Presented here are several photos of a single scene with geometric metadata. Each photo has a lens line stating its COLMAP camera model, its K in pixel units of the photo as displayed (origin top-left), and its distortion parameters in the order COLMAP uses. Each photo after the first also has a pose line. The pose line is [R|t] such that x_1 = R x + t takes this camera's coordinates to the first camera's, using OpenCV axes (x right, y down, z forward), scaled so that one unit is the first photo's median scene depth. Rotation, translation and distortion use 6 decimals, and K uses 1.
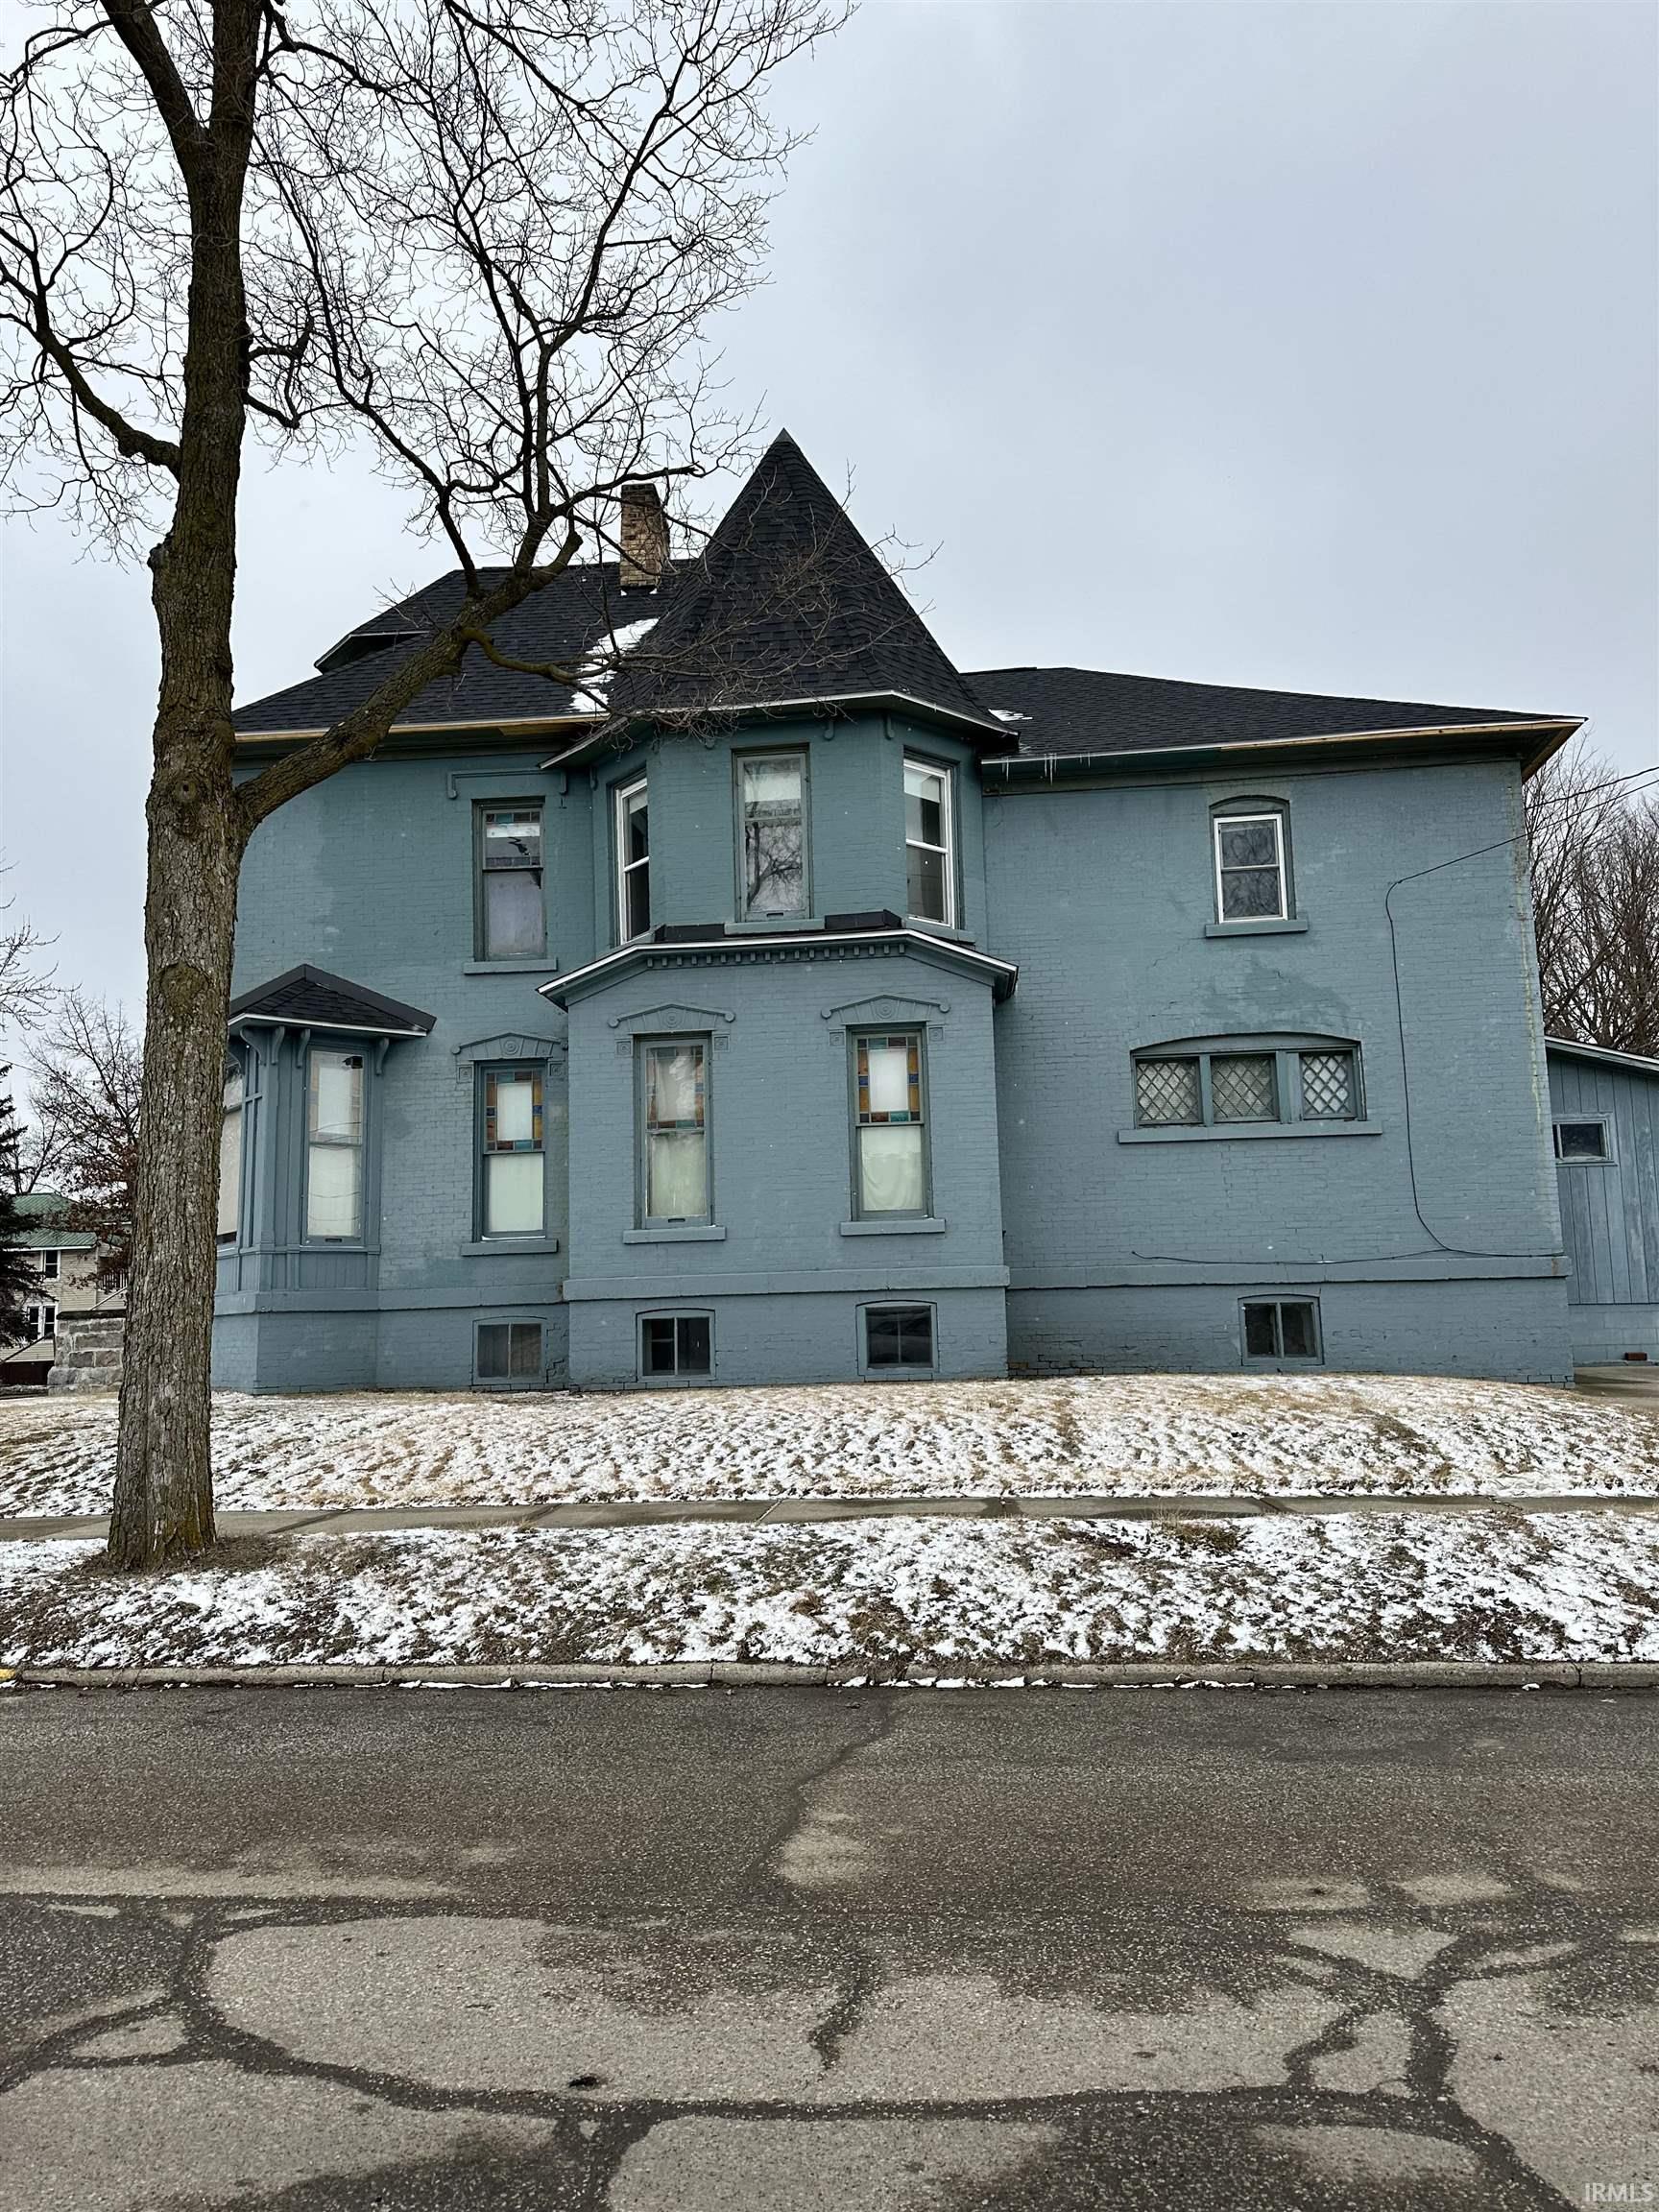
lens RADIAL K [[1522.5, 0, 829.5], [0, 1522.5, 1106.0], [0, 0, 1]] dist [0.164087, -0.291502]
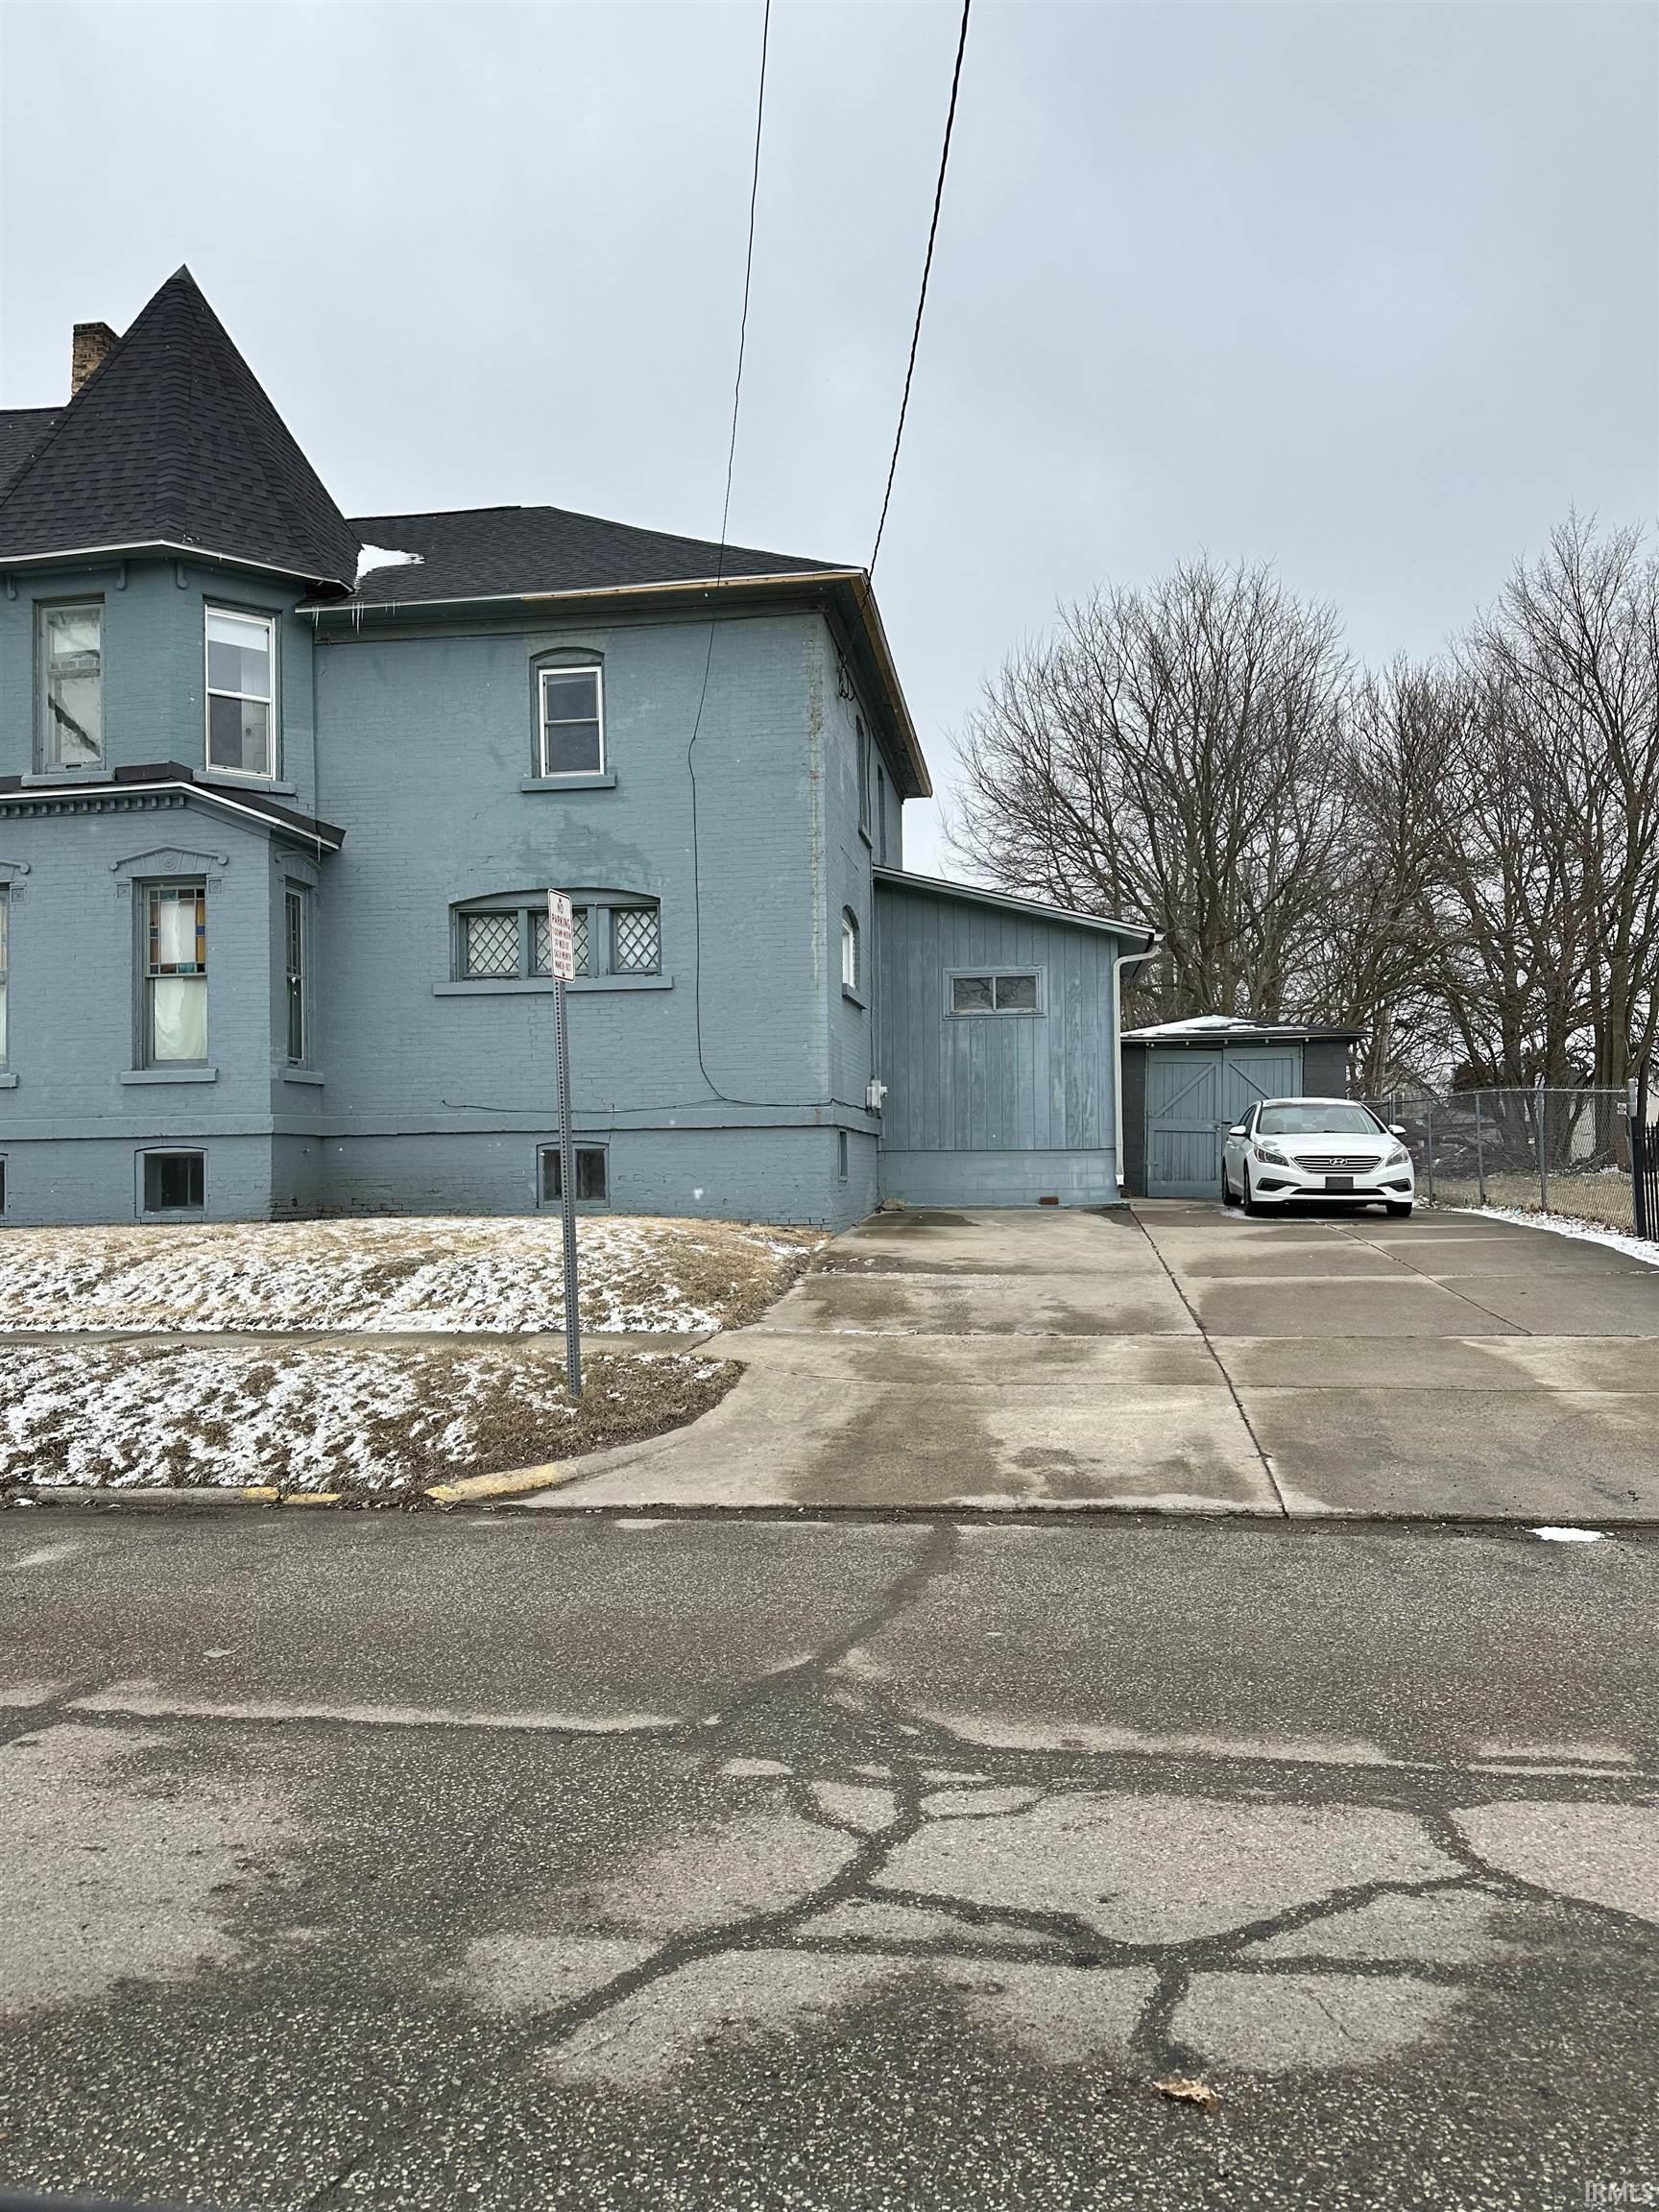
lens RADIAL K [[1522.5, 0, 829.5], [0, 1522.5, 1106.0], [0, 0, 1]] dist [0.164087, -0.291502]
pose [[0.998388, 0.008815, -0.056062, 0.515408], [-0.002677, 0.994078, 0.108636, -0.014998], [0.056687, -0.108311, 0.992500, -0.018219]]
